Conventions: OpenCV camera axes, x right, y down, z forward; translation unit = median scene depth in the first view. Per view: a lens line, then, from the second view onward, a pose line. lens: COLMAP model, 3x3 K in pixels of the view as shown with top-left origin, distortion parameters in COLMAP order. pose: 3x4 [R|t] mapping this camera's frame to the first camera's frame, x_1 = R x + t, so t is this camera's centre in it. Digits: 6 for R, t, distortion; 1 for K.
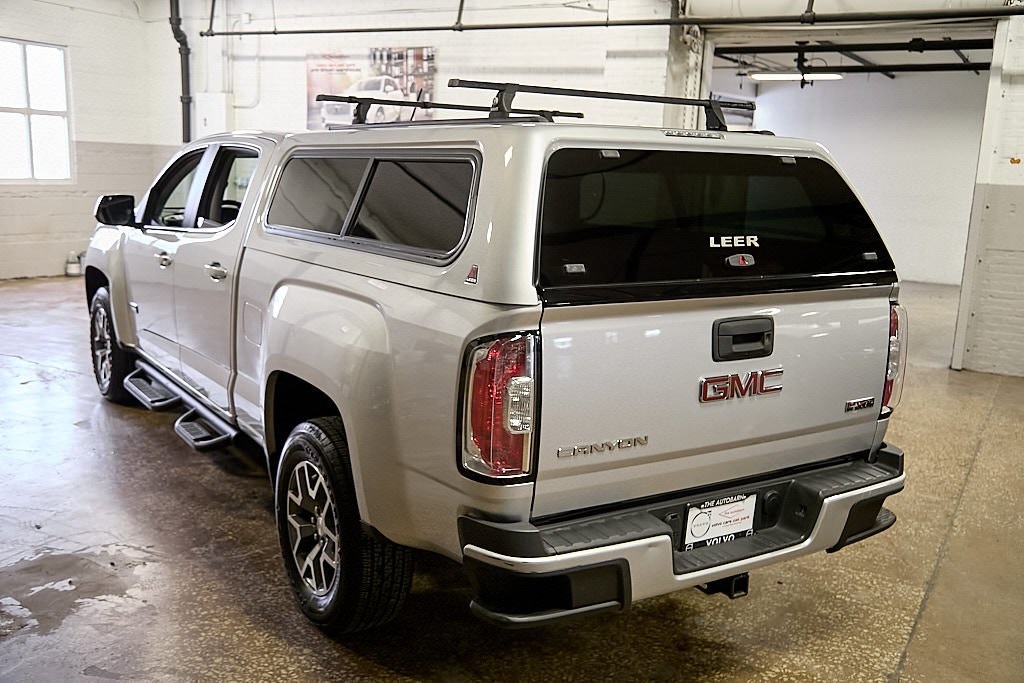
lens RADIAL K [[974.9, 0, 512.0], [0, 974.9, 341.5], [0, 0, 1]] dist [0.012291, 0.027514]
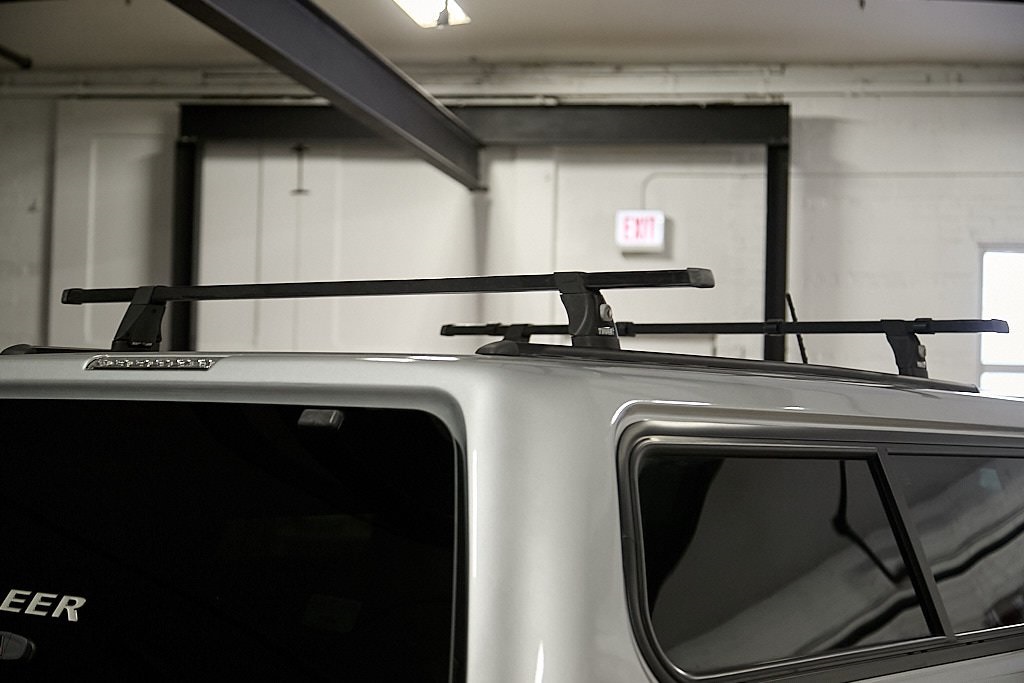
lens RADIAL K [[1811.1, 0, 512.0], [0, 1811.1, 341.5], [0, 0, 1]] dist [0.000810, -0.091835]
pose [[0.366803, -0.060791, -0.928310, 0.972141], [-0.178433, 0.974739, -0.134335, -0.134485], [0.913027, 0.214915, 0.346690, 0.825906]]
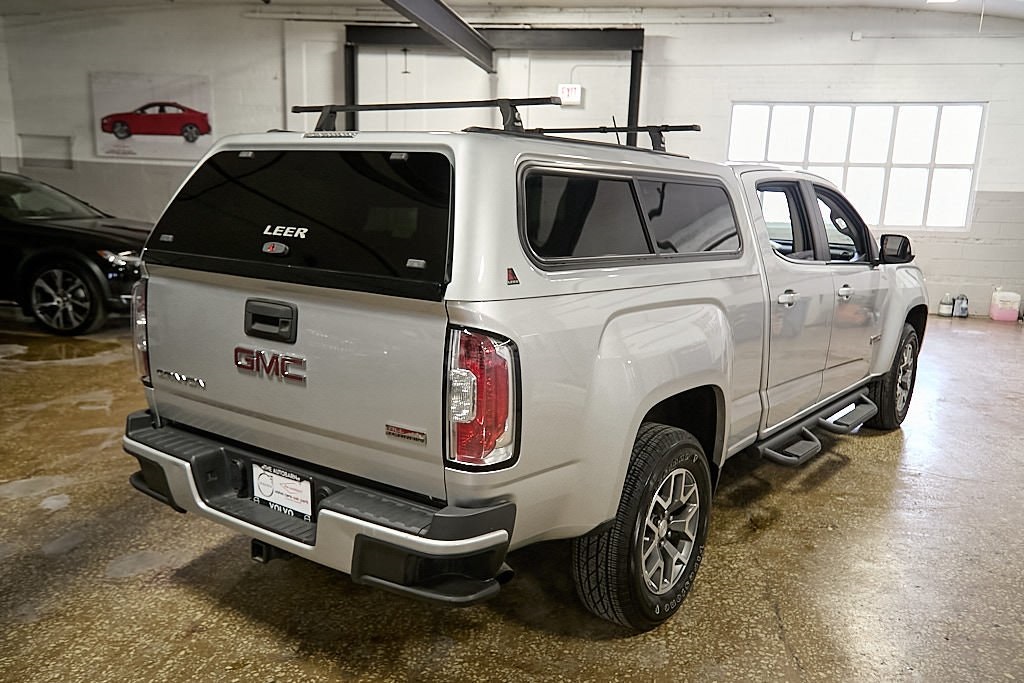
lens RADIAL K [[858.6, 0, 516.7], [0, 858.6, 347.2], [0, 0, 1]] dist [0.096202, -0.005756]
pose [[0.368426, 0.146614, -0.918023, 1.127114], [-0.187824, 0.978861, 0.080951, -0.095038], [0.910486, 0.142602, 0.388176, 0.813755]]
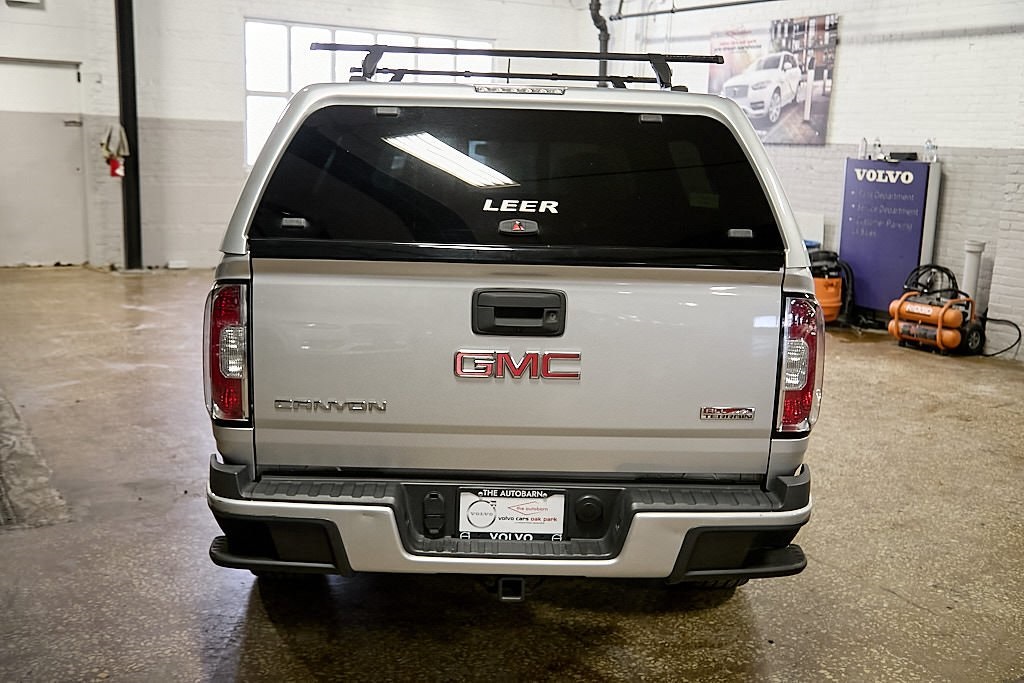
lens RADIAL K [[1103.9, 0, 512.9], [0, 1103.9, 346.3], [0, 0, 1]] dist [0.054065, 0.006619]
pose [[0.859342, 0.086573, -0.504019, 0.694565], [-0.094803, 0.995452, 0.009347, 0.017168], [0.502536, 0.039750, 0.863642, 0.104796]]
